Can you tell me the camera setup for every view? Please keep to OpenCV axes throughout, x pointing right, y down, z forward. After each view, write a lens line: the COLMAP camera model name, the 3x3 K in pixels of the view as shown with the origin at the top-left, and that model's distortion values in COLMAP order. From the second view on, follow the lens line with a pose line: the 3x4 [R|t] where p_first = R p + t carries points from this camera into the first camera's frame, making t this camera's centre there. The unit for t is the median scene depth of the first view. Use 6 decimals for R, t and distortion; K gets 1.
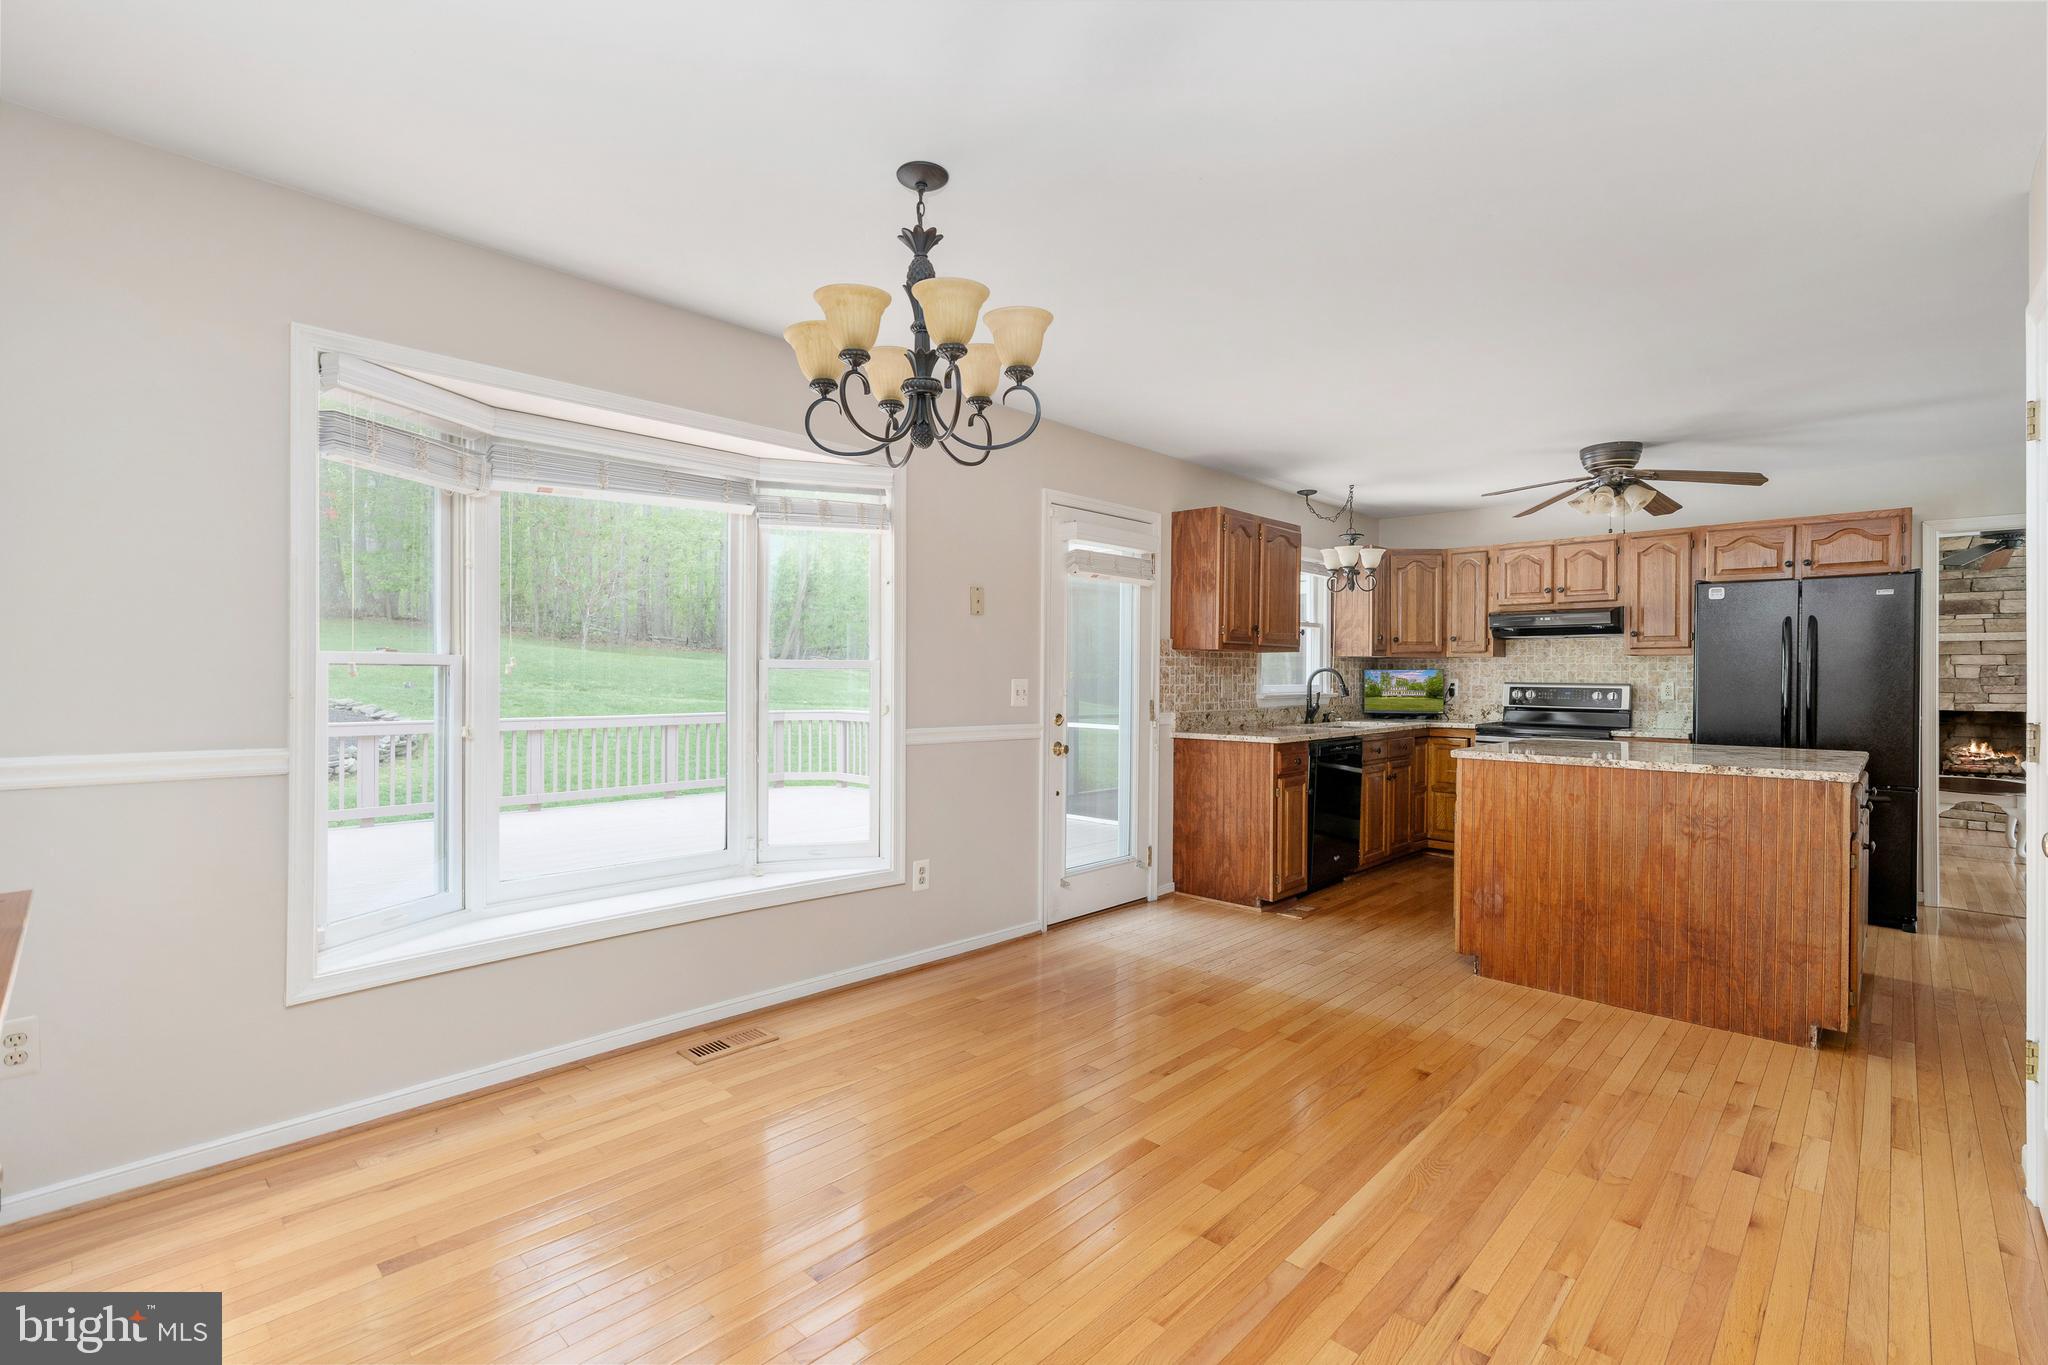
lens RADIAL K [[926.7, 0, 1024.0], [0, 926.7, 682.5], [0, 0, 1]] dist [-0.001387, 0.000134]
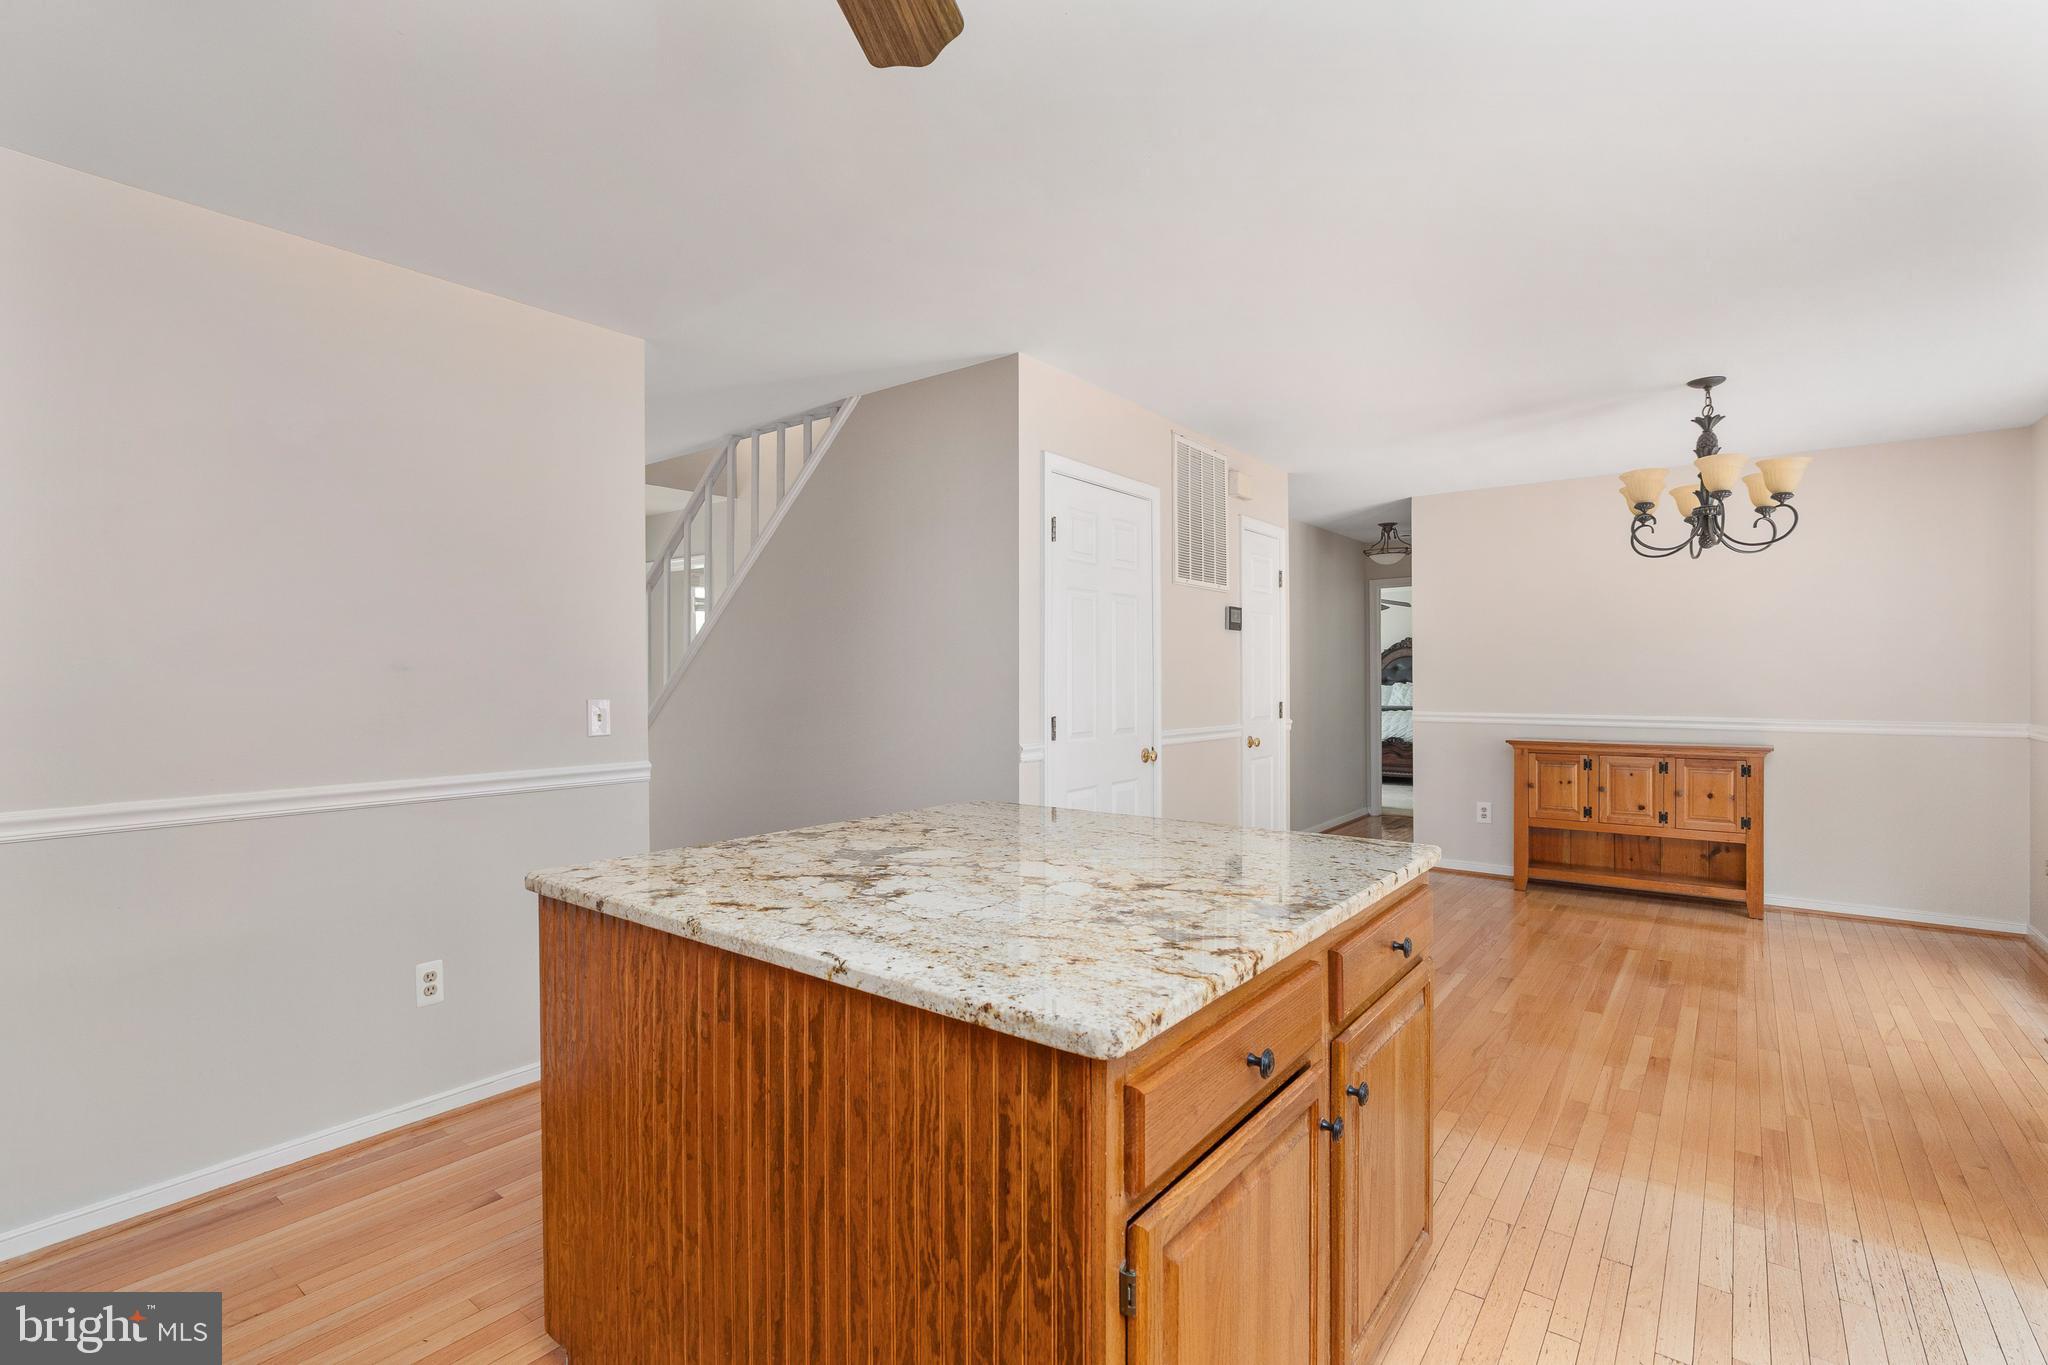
lens RADIAL K [[942.5, 0, 1033.4], [0, 942.5, 690.7], [0, 0, 1]] dist [-0.000836, 0.000351]
pose [[-0.993587, -0.001527, -0.113060, 0.612550], [-0.003855, 0.999785, 0.020375, -0.015531], [0.113004, 0.020680, -0.993379, 1.229657]]
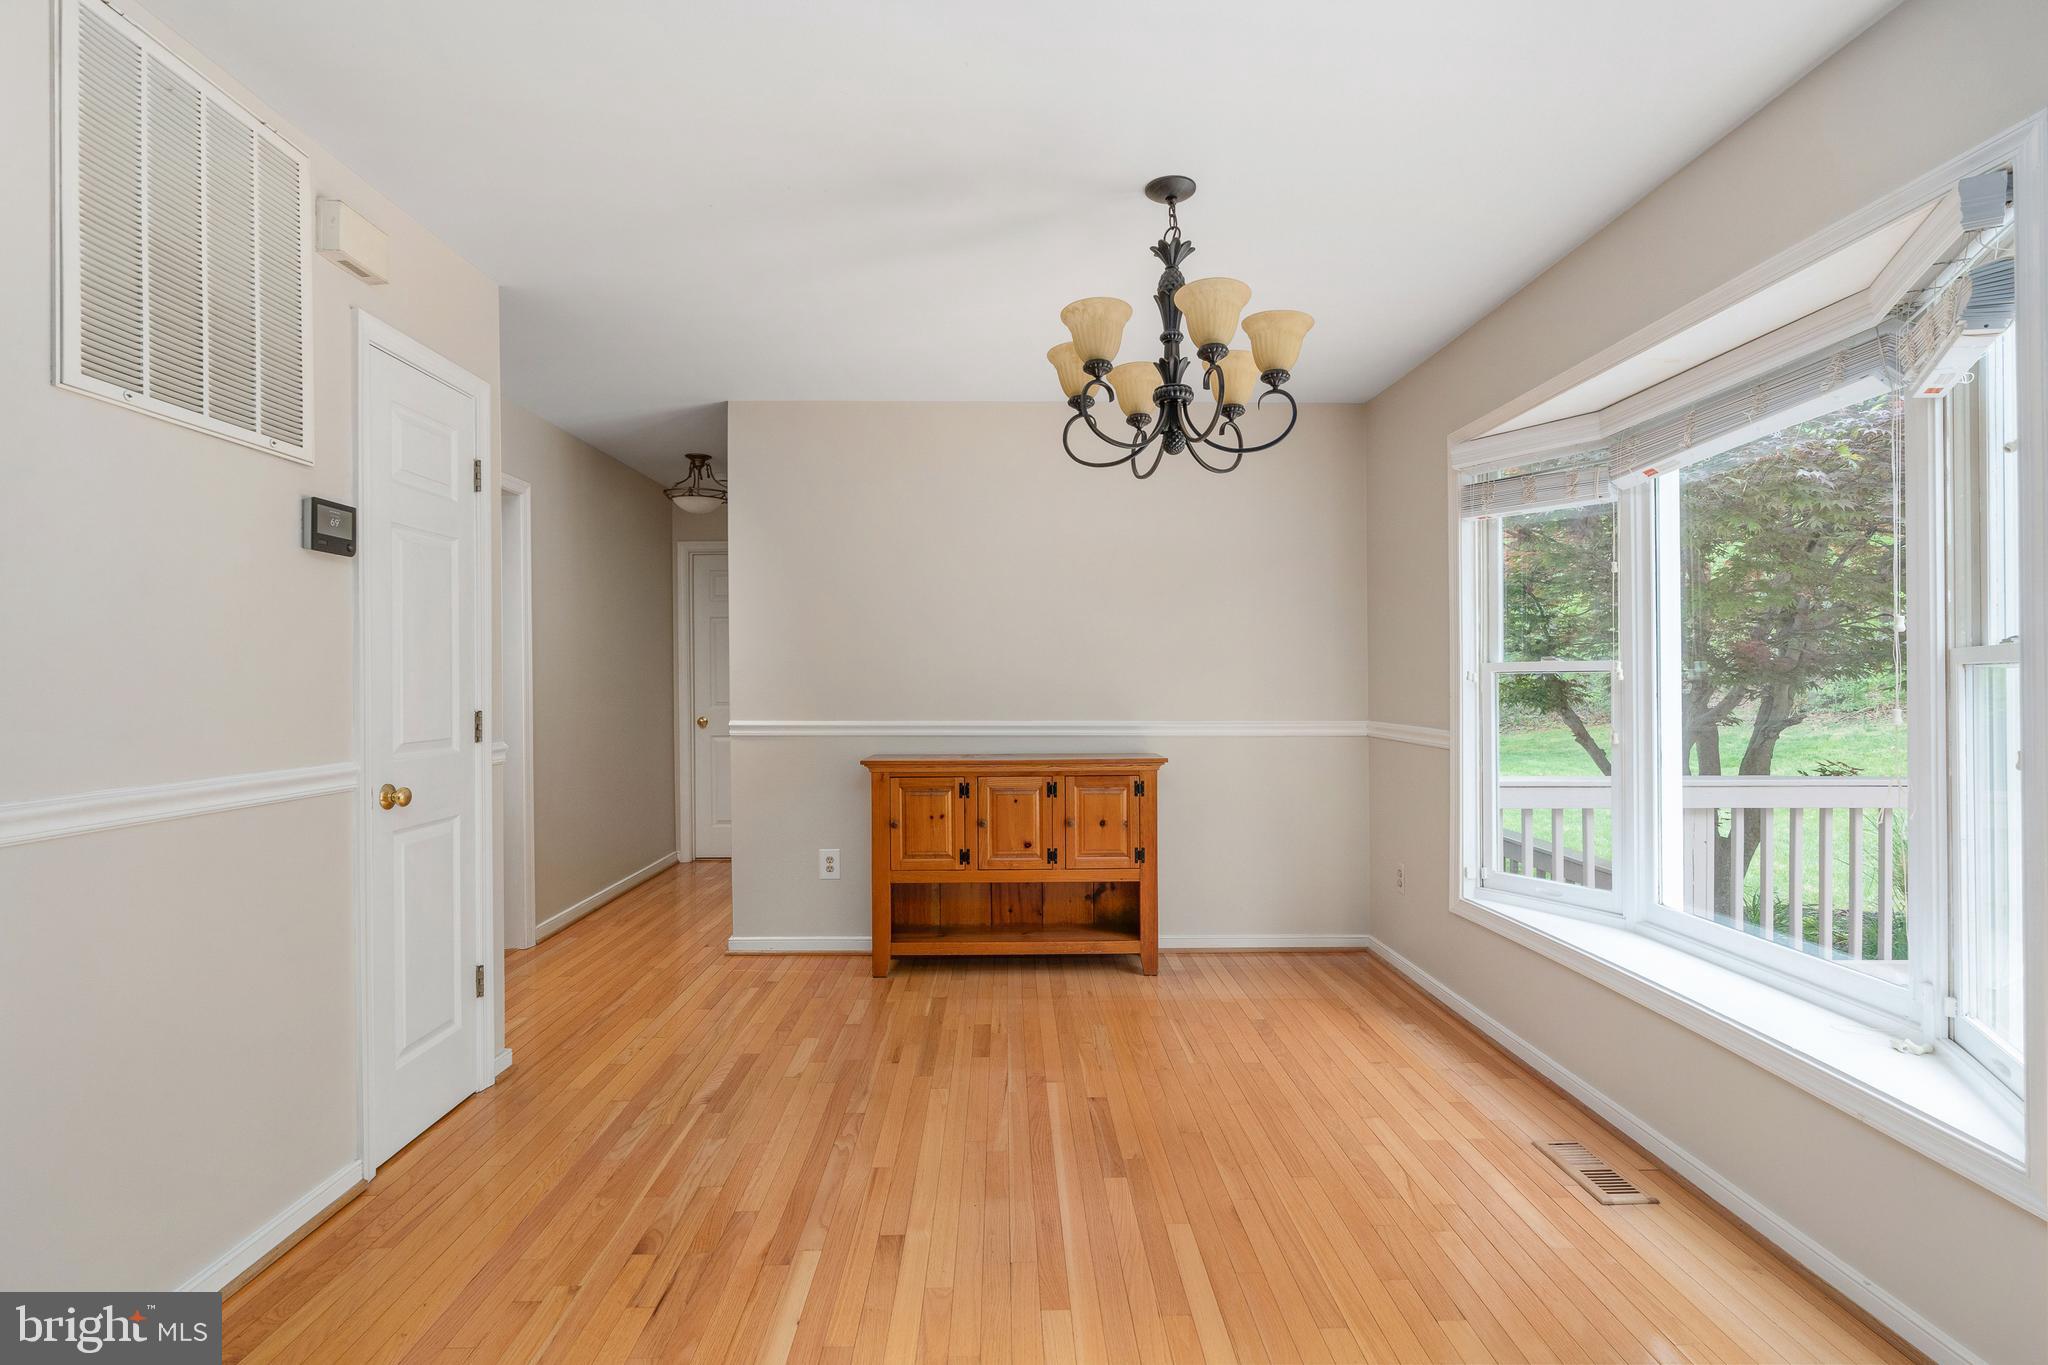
lens RADIAL K [[951.1, 0, 1024.0], [0, 951.1, 682.5], [0, 0, 1]] dist [-0.001292, 0.000573]
pose [[-0.710317, -0.003663, -0.703873, 0.361890], [-0.008139, 0.999962, 0.003010, -0.002446], [0.703835, 0.007867, -0.710320, 0.795930]]
